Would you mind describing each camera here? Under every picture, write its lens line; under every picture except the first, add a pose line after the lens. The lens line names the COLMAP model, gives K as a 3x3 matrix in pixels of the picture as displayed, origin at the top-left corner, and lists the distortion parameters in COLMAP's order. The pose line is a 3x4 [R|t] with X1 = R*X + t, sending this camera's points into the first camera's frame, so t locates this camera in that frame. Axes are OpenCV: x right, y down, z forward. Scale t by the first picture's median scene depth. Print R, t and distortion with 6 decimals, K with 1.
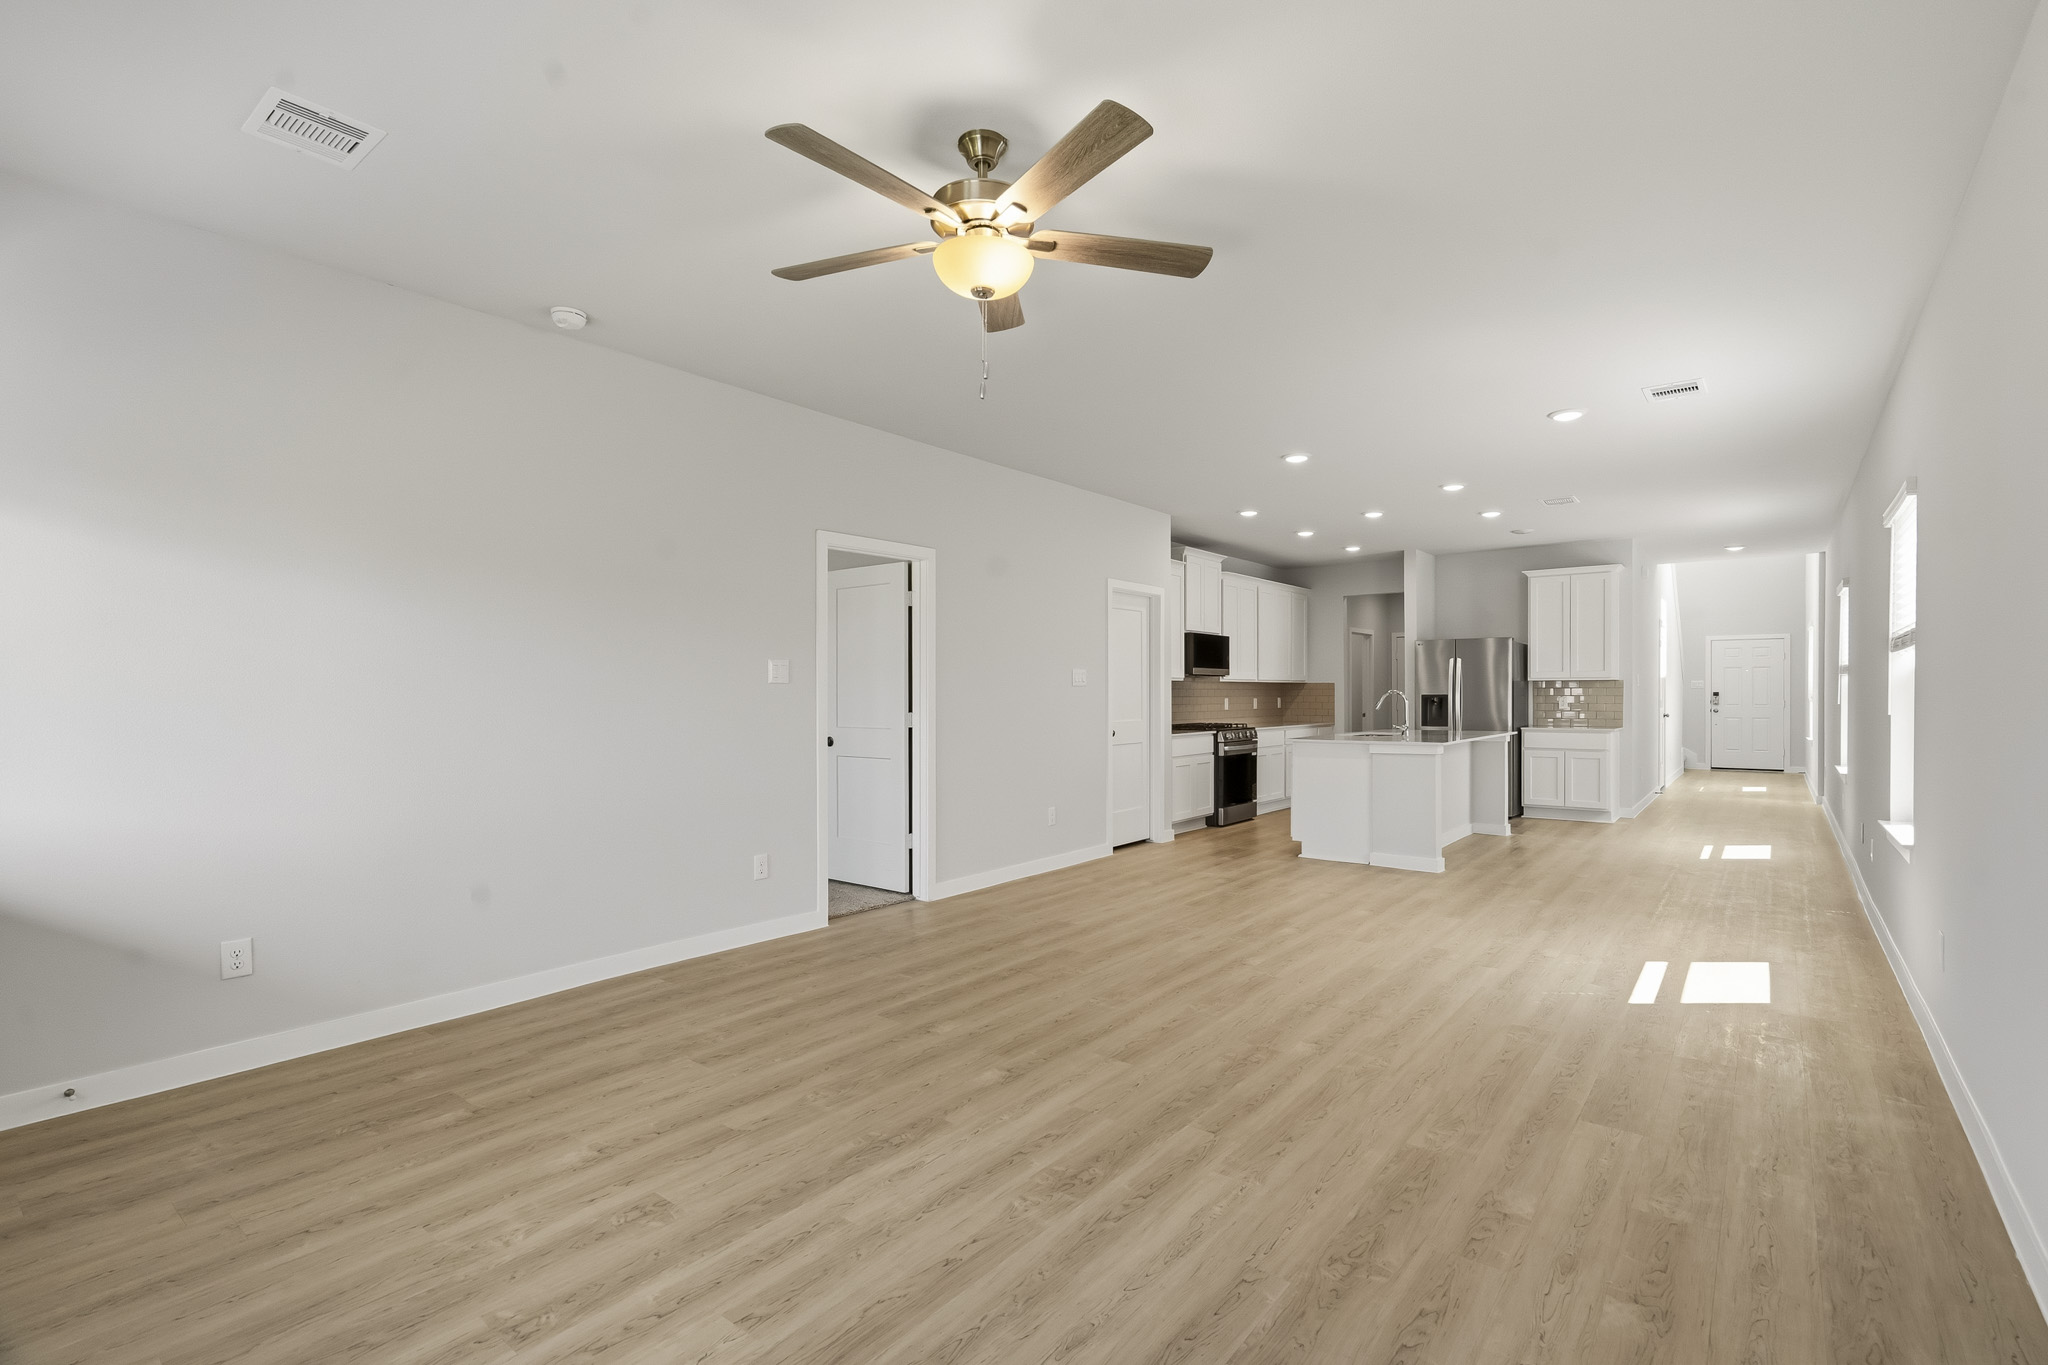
lens RADIAL K [[909.0, 0, 1019.0], [0, 909.0, 698.3], [0, 0, 1]] dist [0.000511, 0.000143]
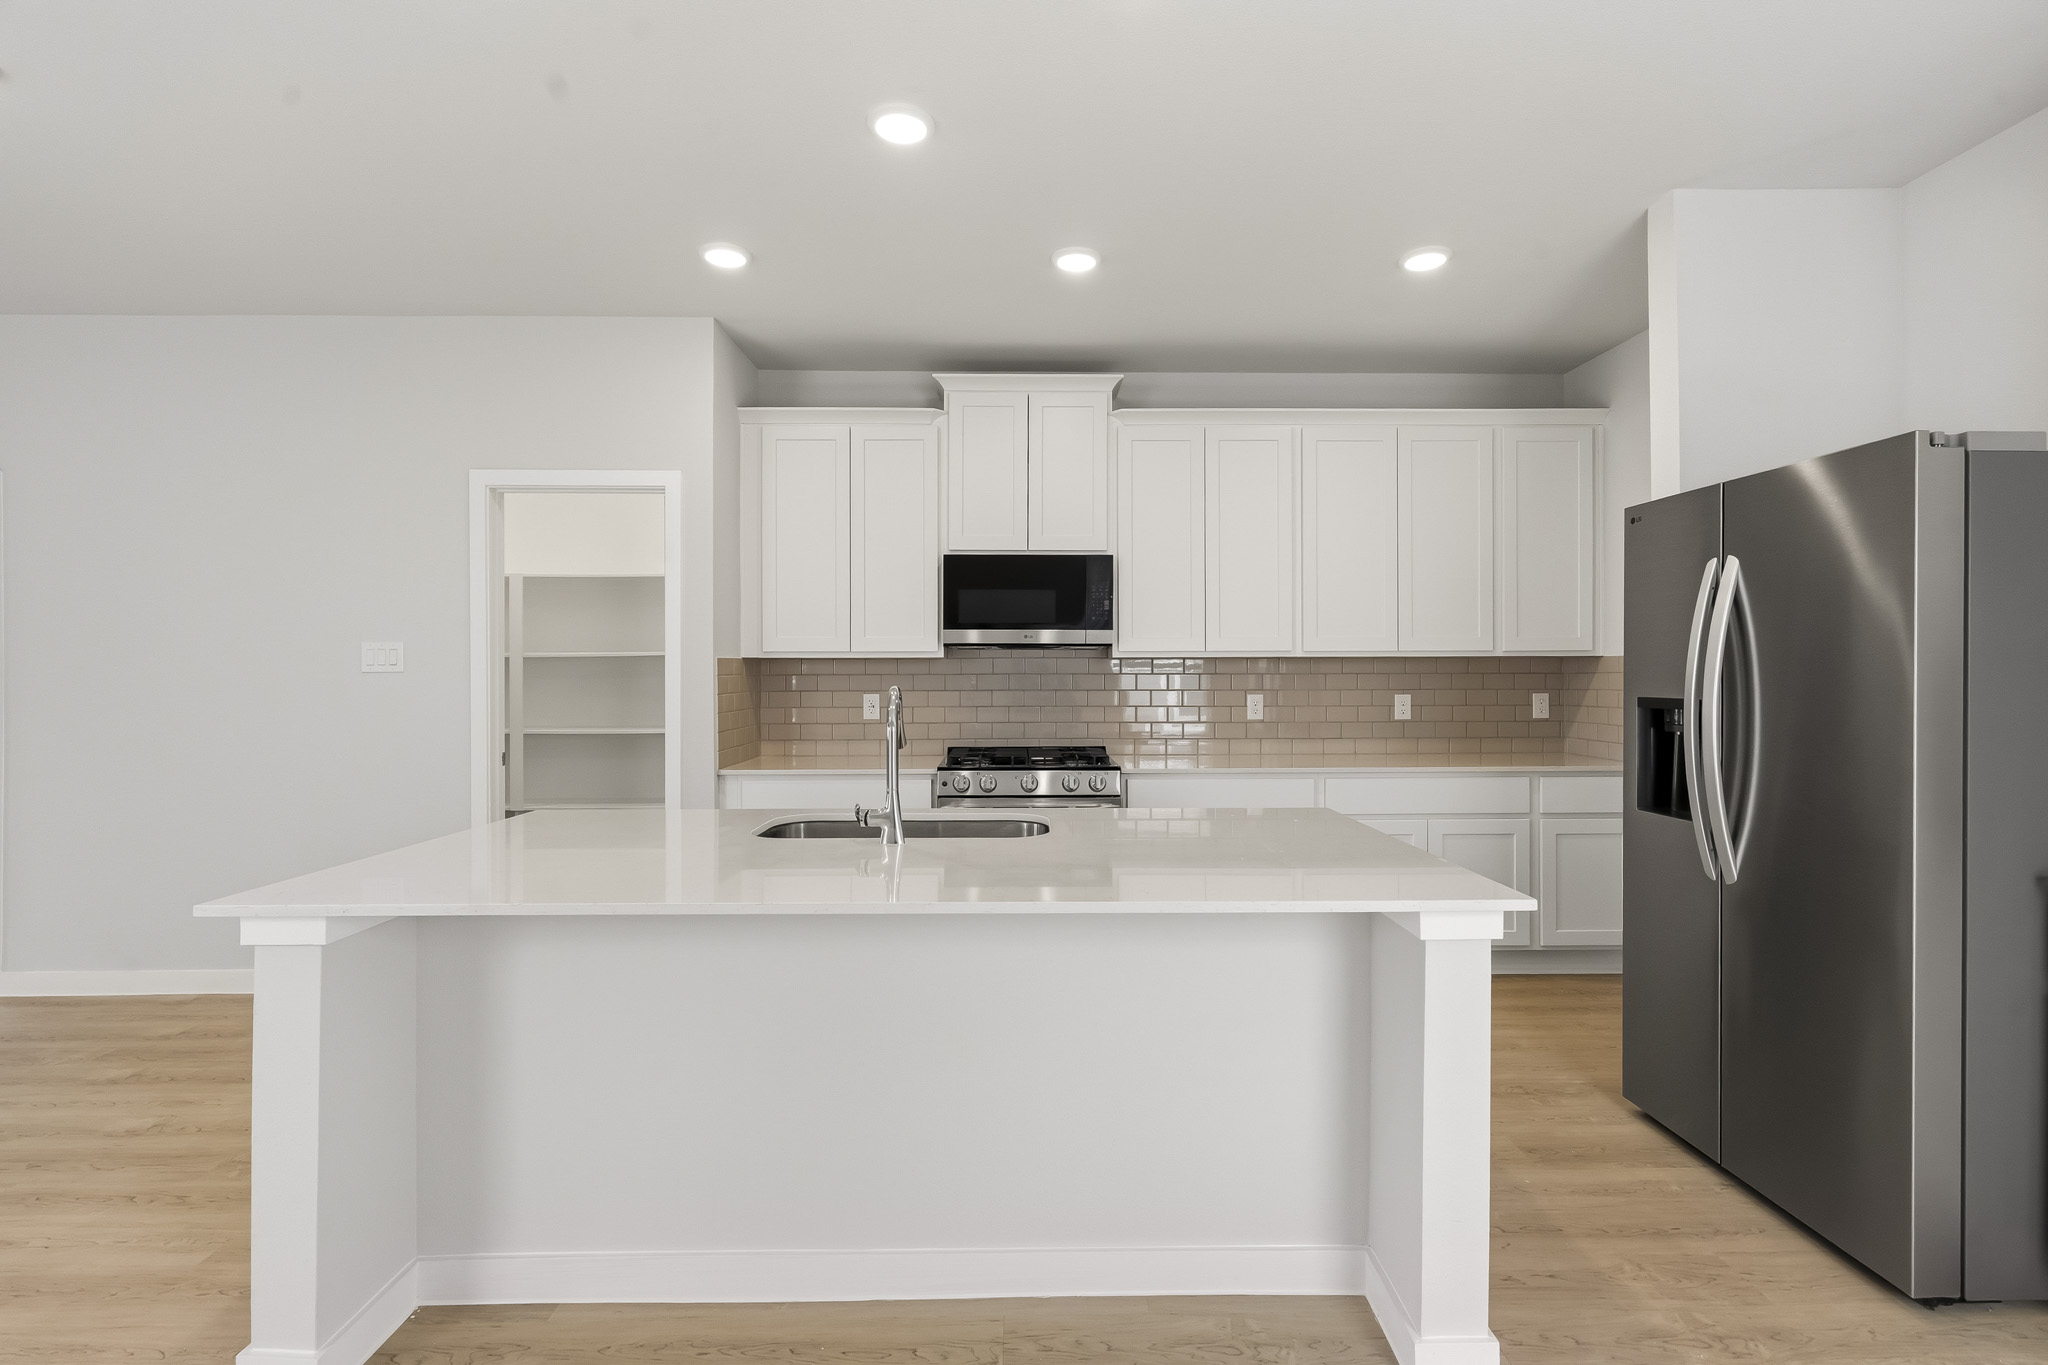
lens RADIAL K [[942.8, 0, 1035.3], [0, 942.8, 676.8], [0, 0, 1]] dist [-0.002032, 0.000157]
pose [[0.645683, 0.001786, -0.763603, 0.505928], [-0.003030, 0.999995, -0.000223, -0.008905], [0.763599, 0.002457, 0.645686, 0.626223]]
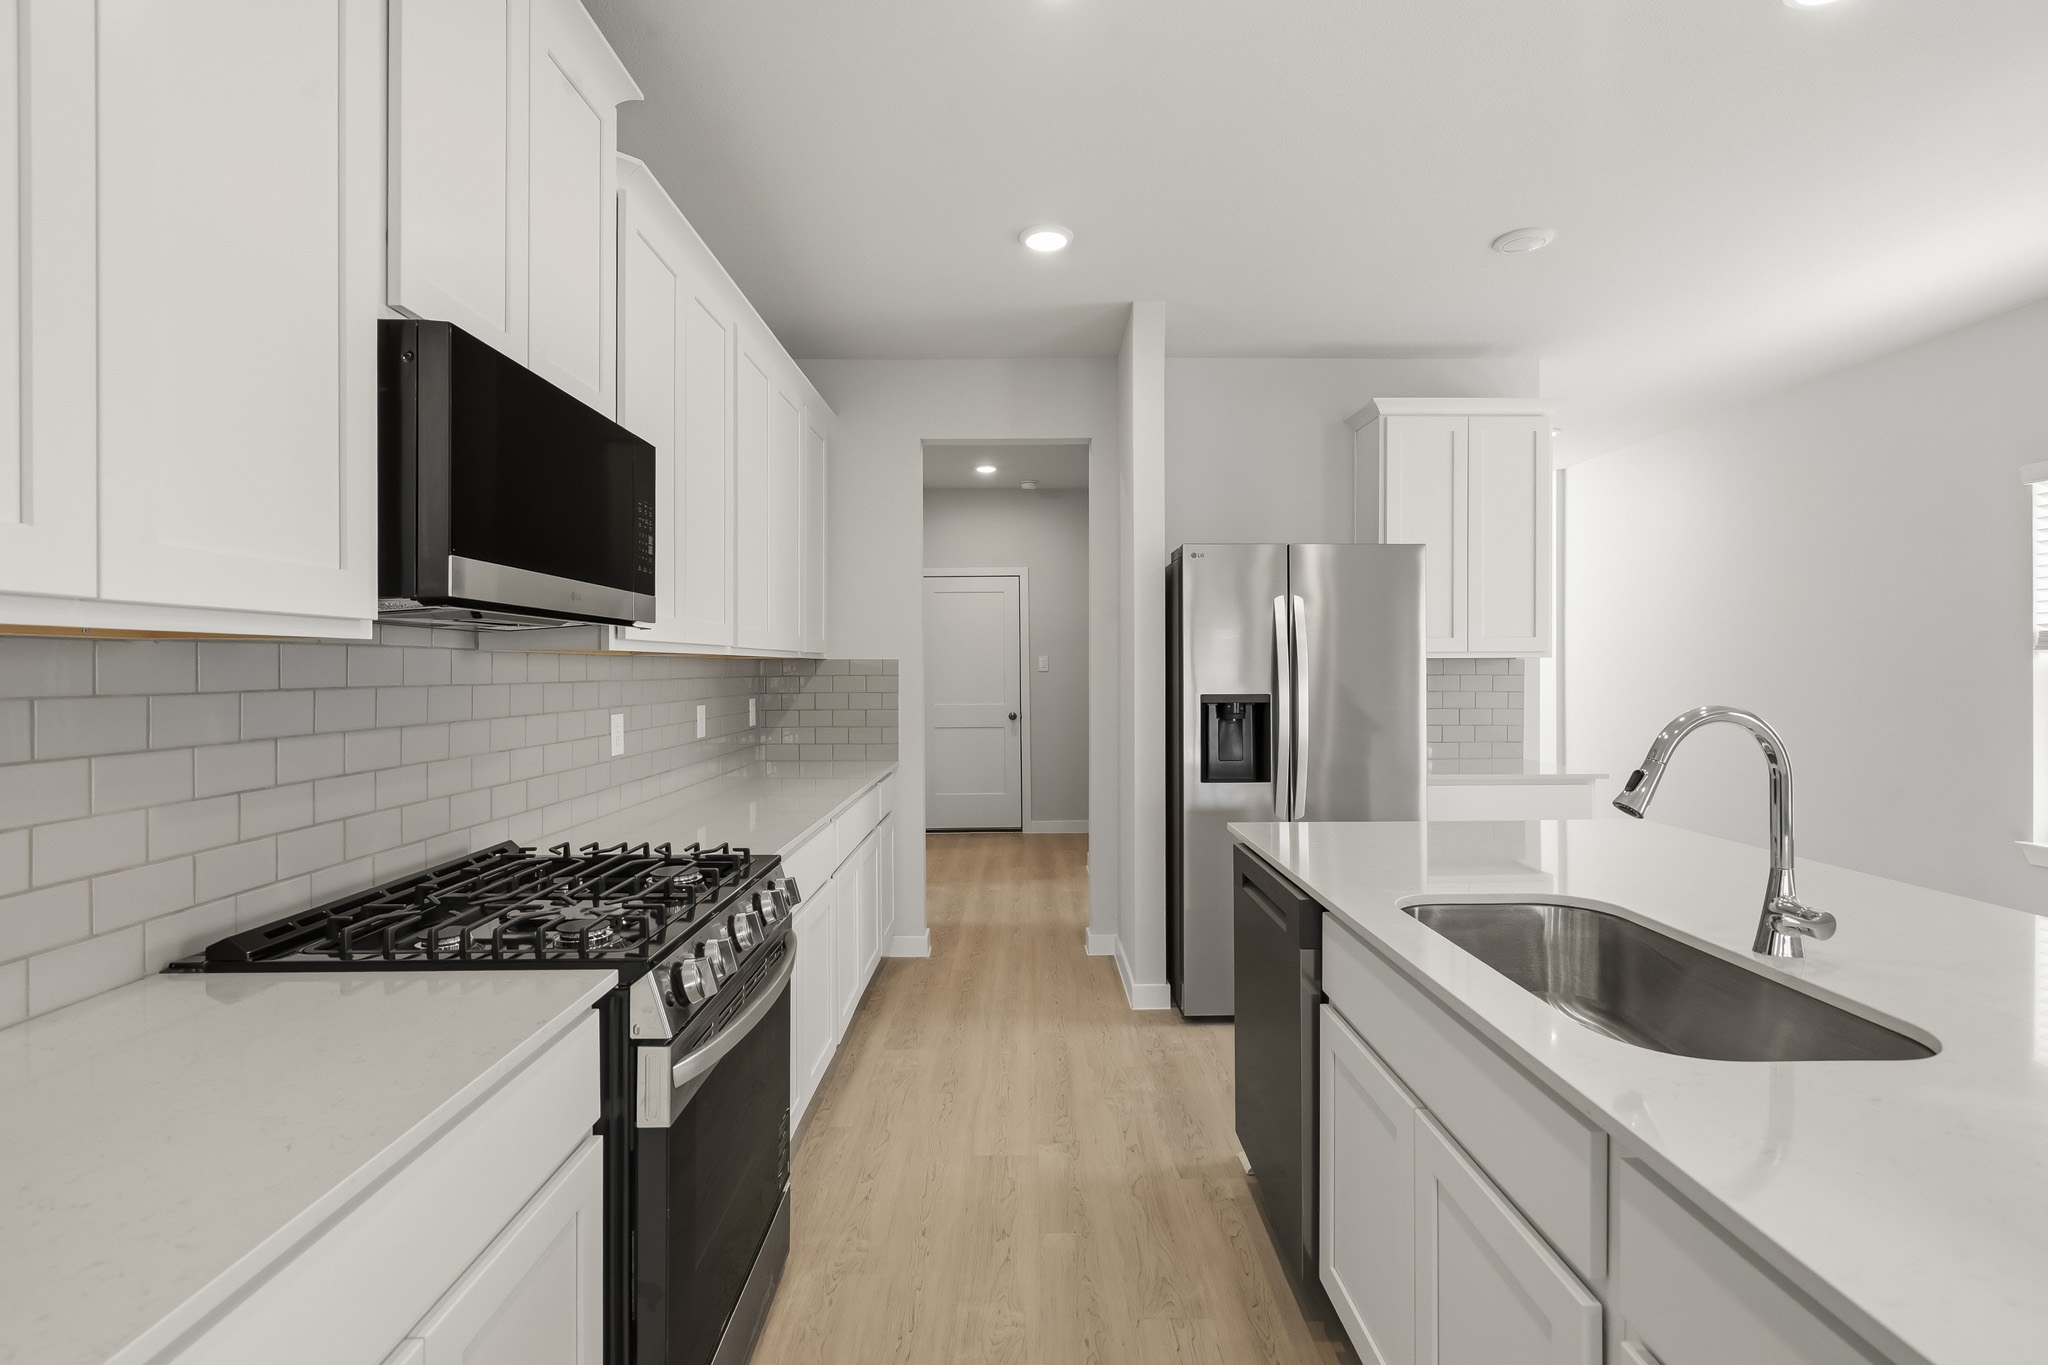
lens RADIAL K [[942.8, 0, 1035.3], [0, 942.8, 676.8], [0, 0, 1]] dist [-0.002032, 0.000157]
pose [[0.762912, -0.007174, 0.646462, 0.142817], [0.006488, 0.999973, 0.003440, -0.012045], [-0.646469, 0.001570, 0.762938, 0.708207]]
